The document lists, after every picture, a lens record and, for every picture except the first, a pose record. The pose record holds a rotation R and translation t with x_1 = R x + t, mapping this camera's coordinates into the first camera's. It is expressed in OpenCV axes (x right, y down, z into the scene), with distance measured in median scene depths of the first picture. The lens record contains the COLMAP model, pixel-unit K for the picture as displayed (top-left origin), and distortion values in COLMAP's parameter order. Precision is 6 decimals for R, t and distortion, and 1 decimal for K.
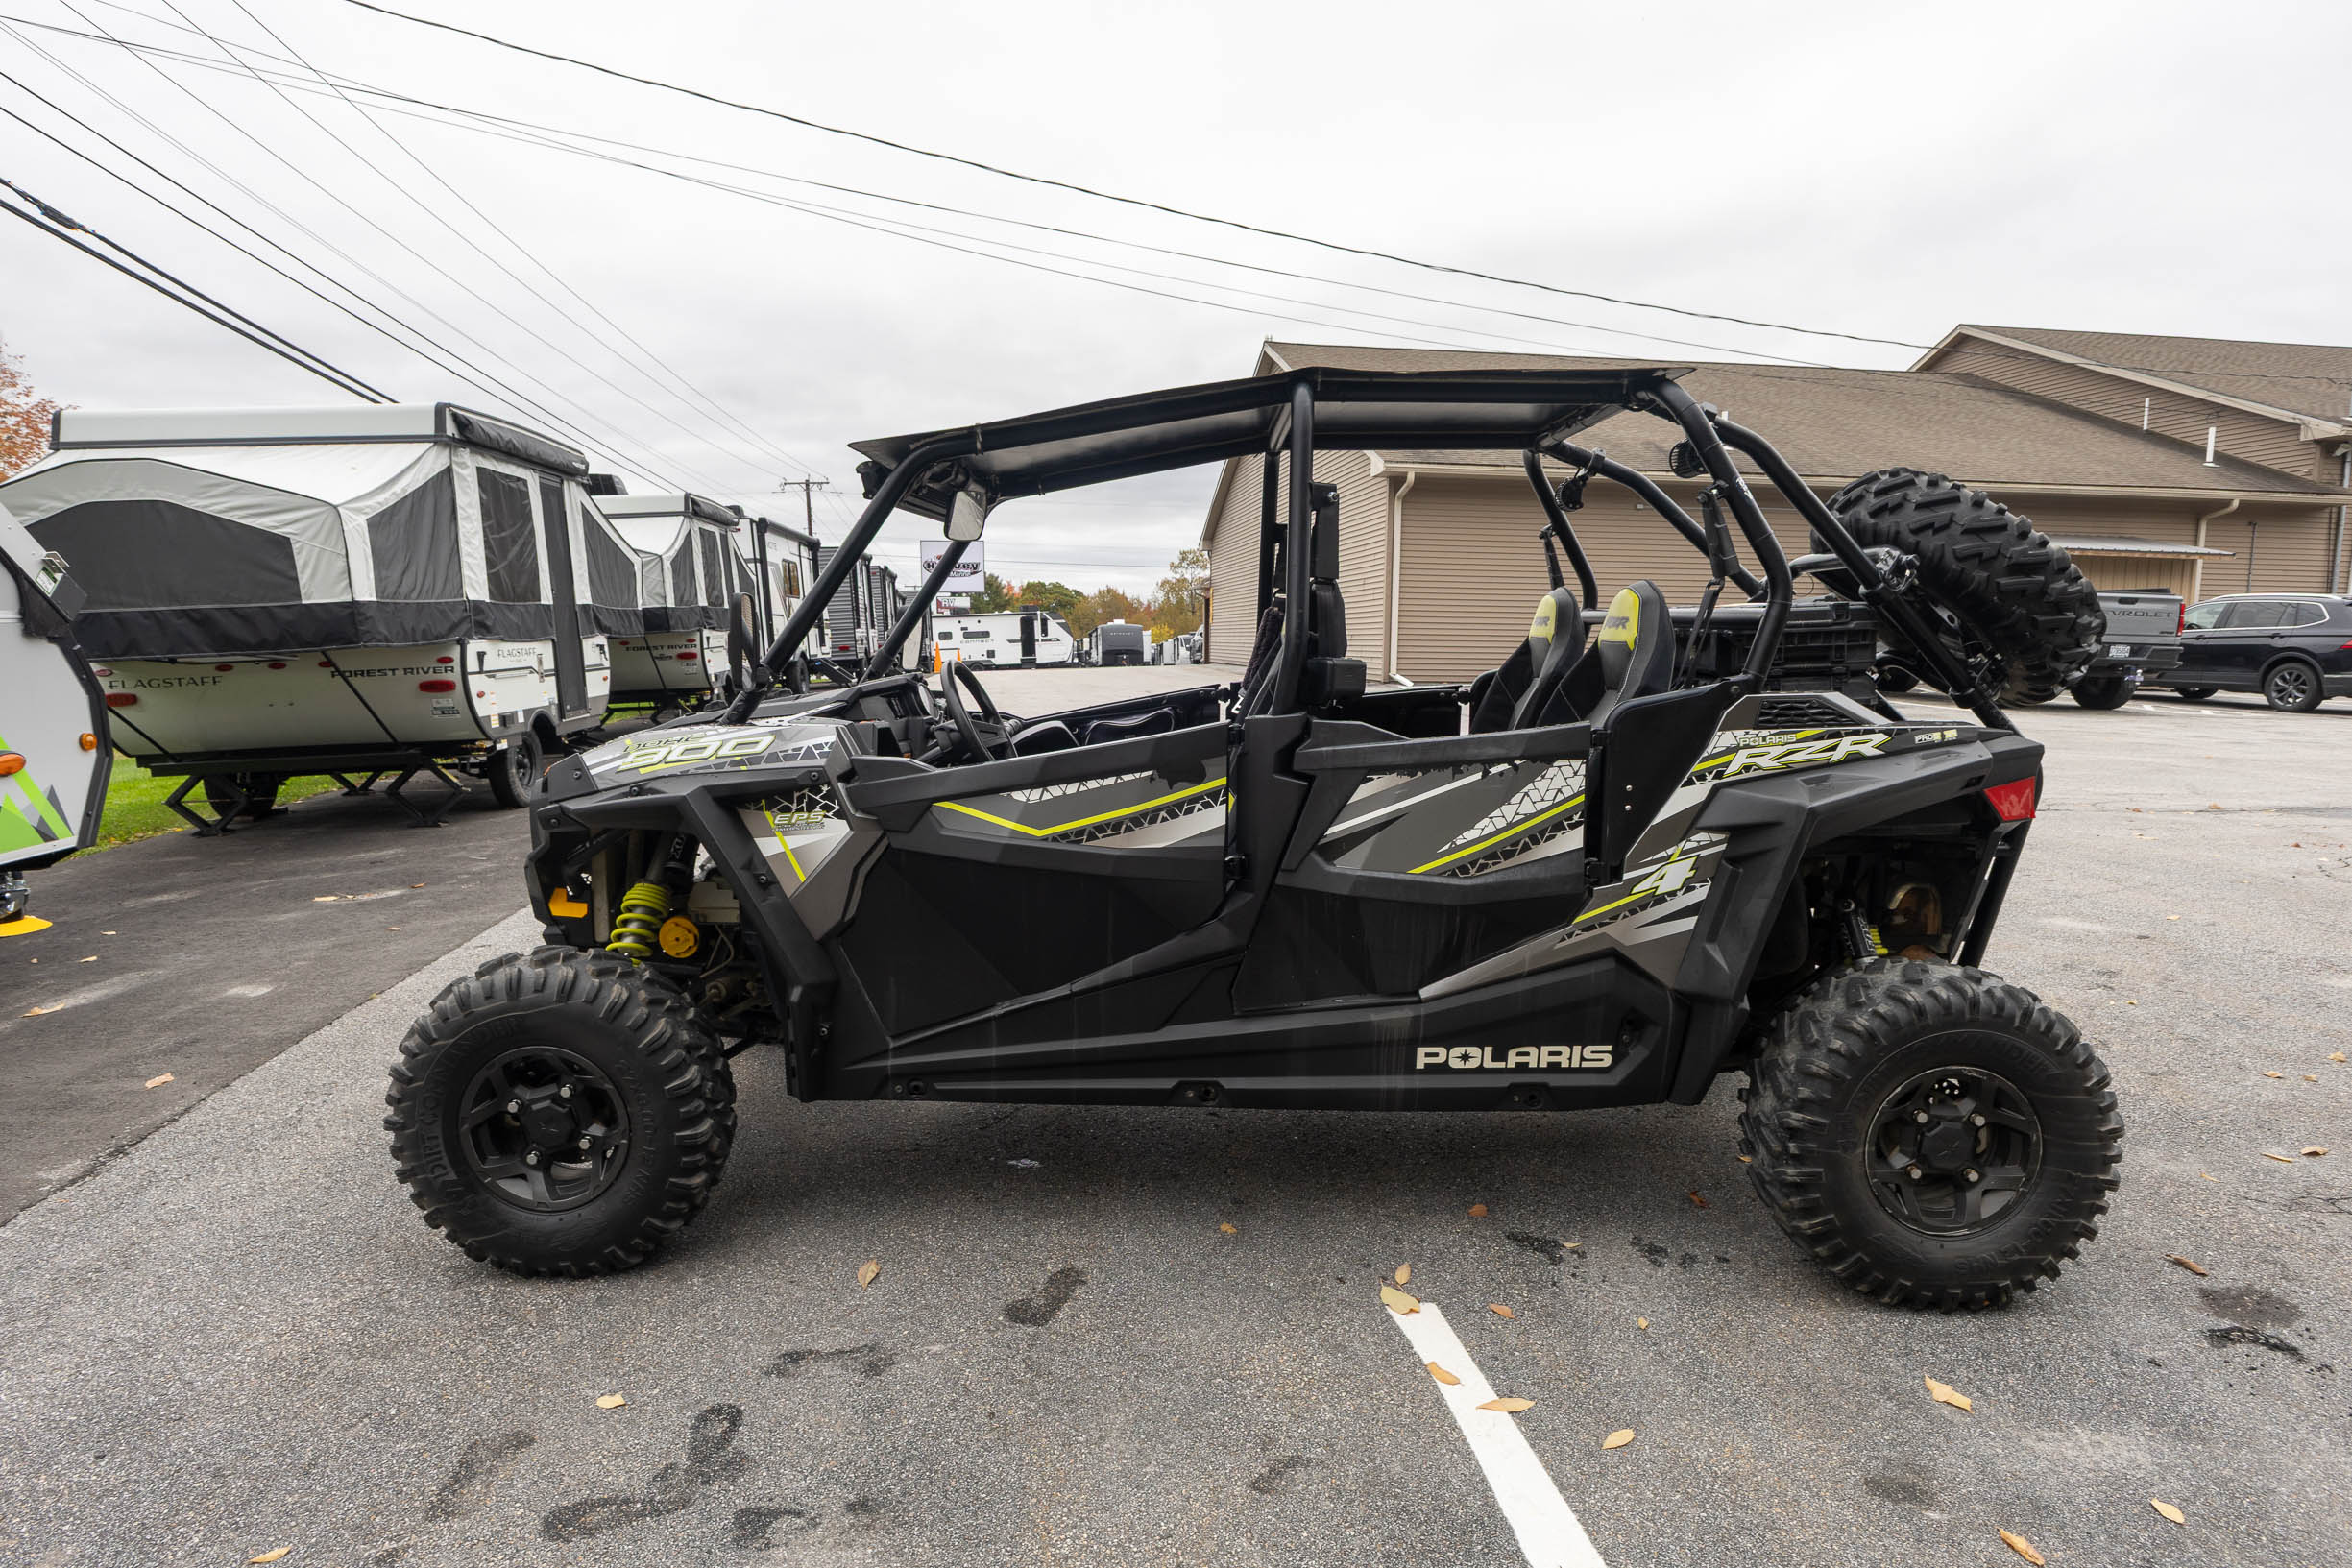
lens RADIAL K [[1232.0, 0, 1179.4], [0, 1232.0, 790.0], [0, 0, 1]] dist [-0.020630, -0.000124]
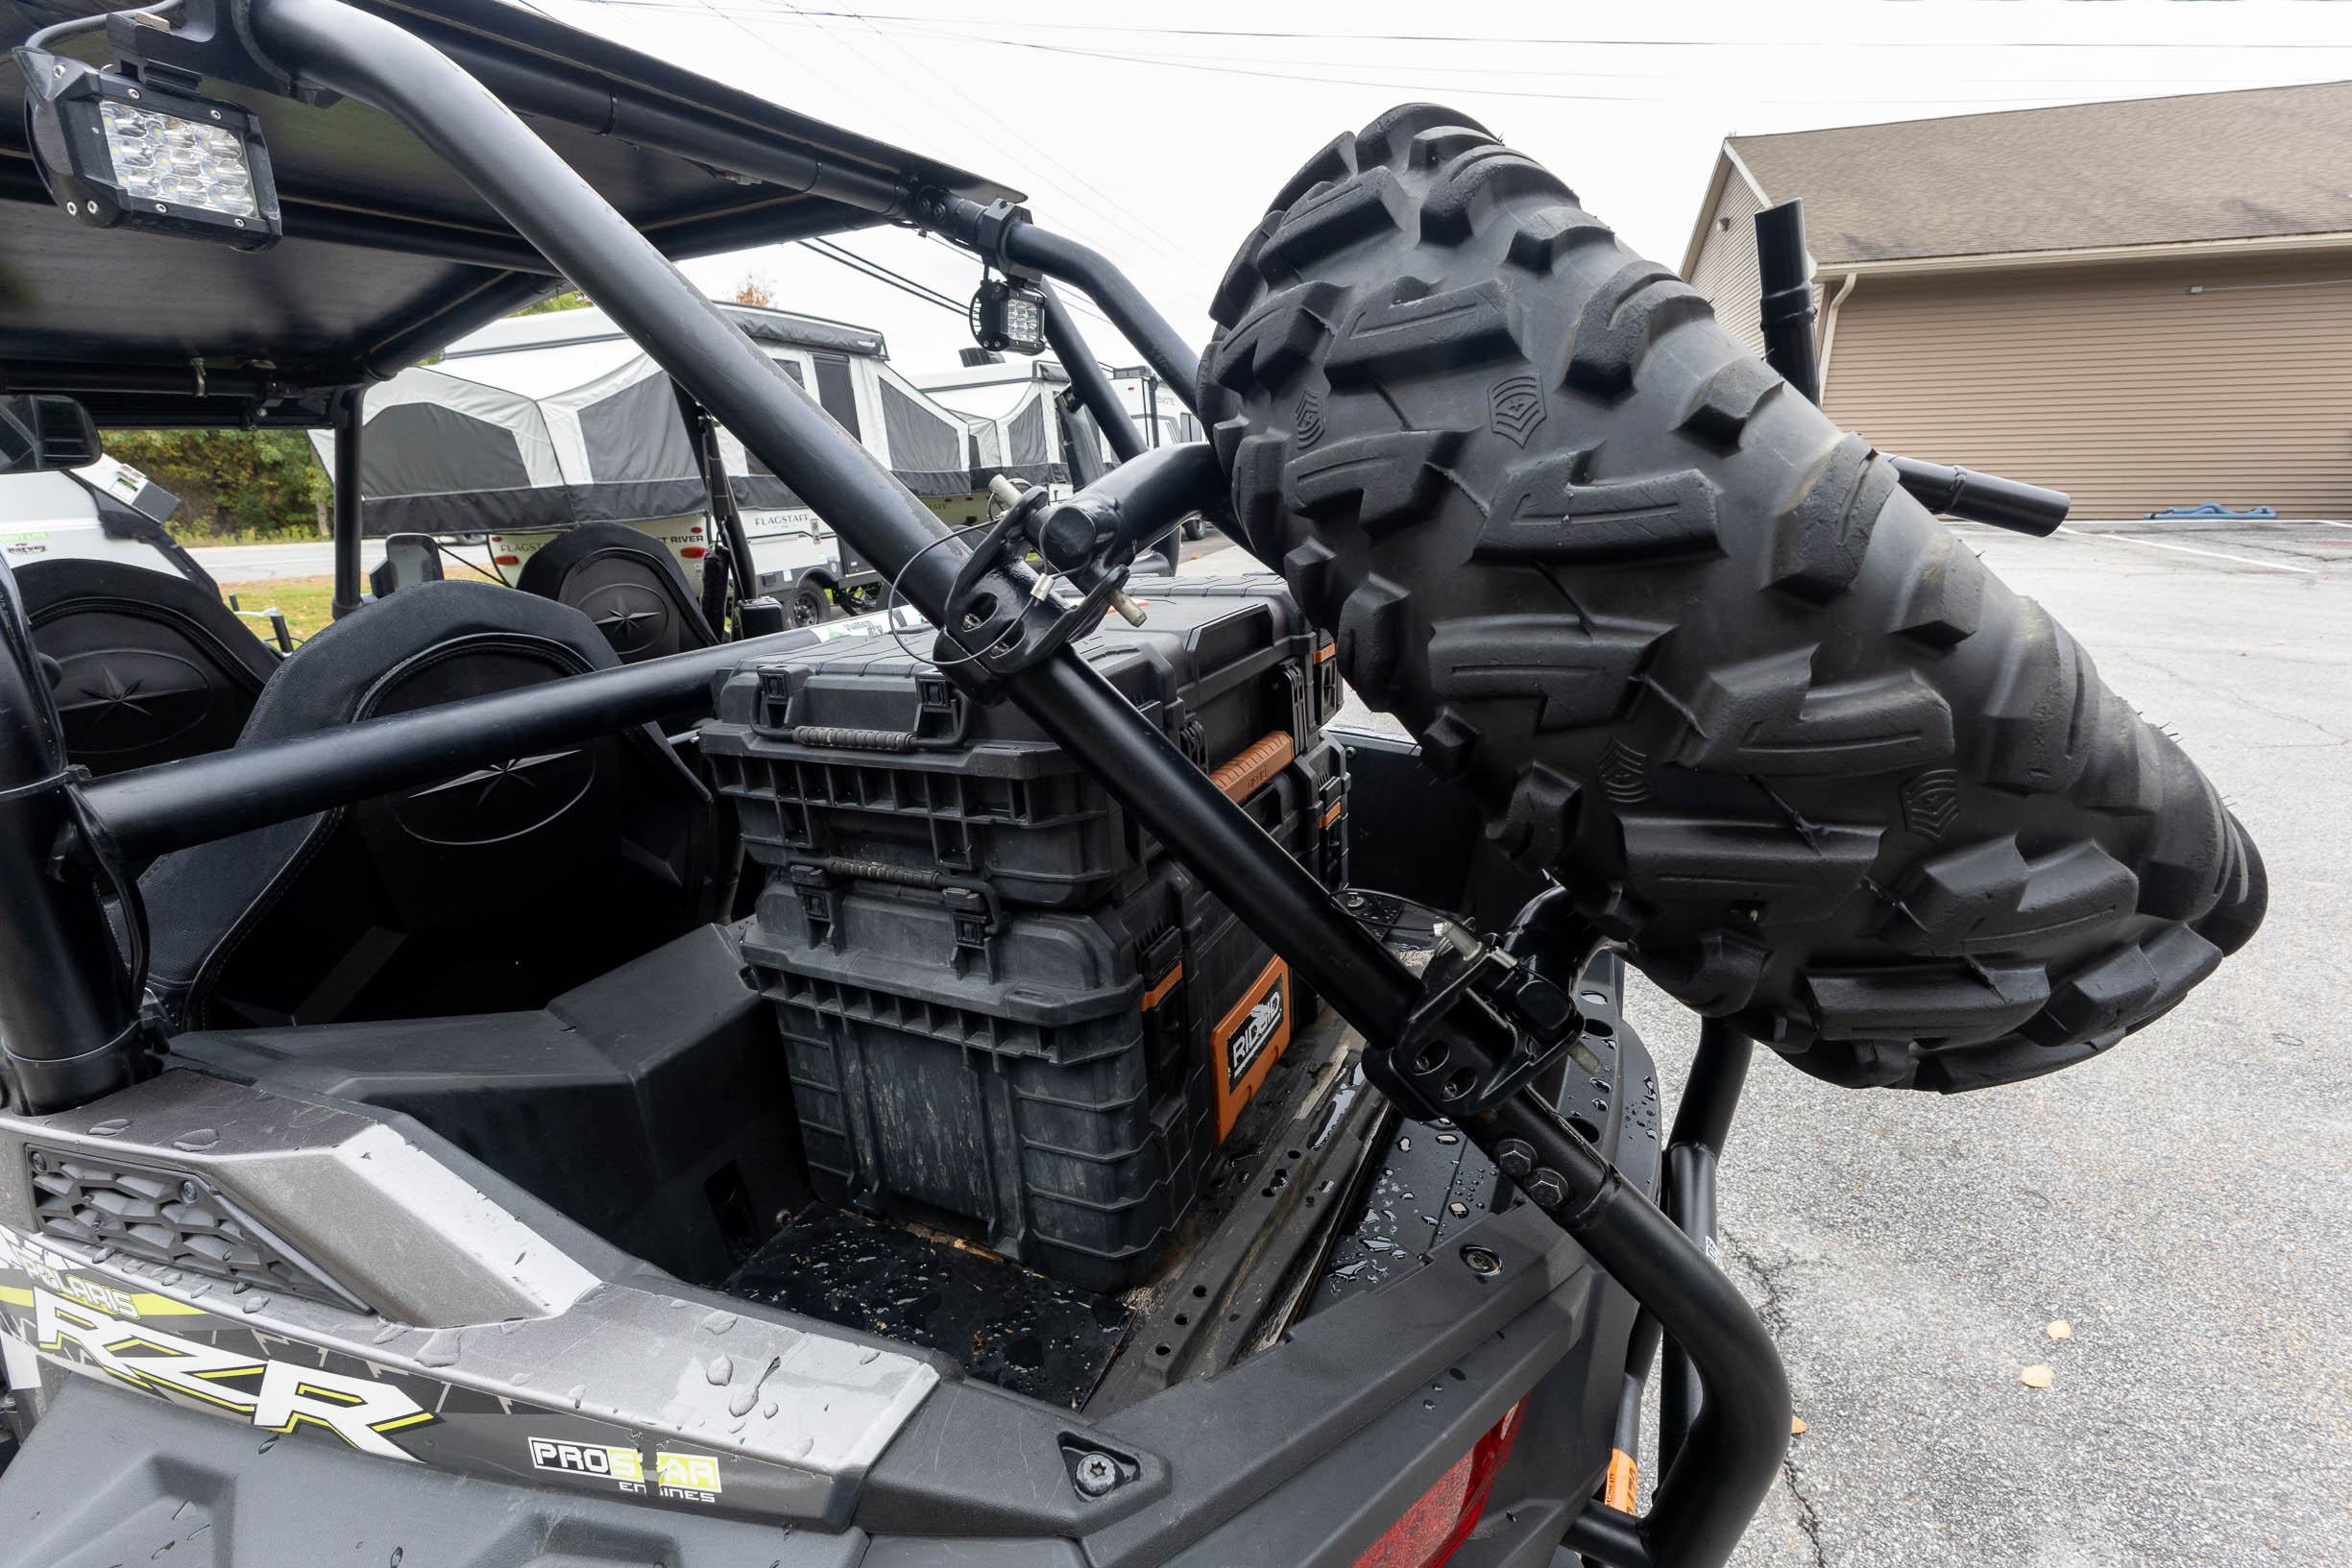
lens RADIAL K [[1005.2, 0, 1166.1], [0, 1005.2, 790.5], [0, 0, 1]] dist [0.004987, -0.000248]
pose [[0.910028, 0.104694, -0.401108, 0.250025], [-0.028802, 0.981213, 0.190765, -0.062904], [0.413544, -0.162049, 0.895947, 0.297568]]
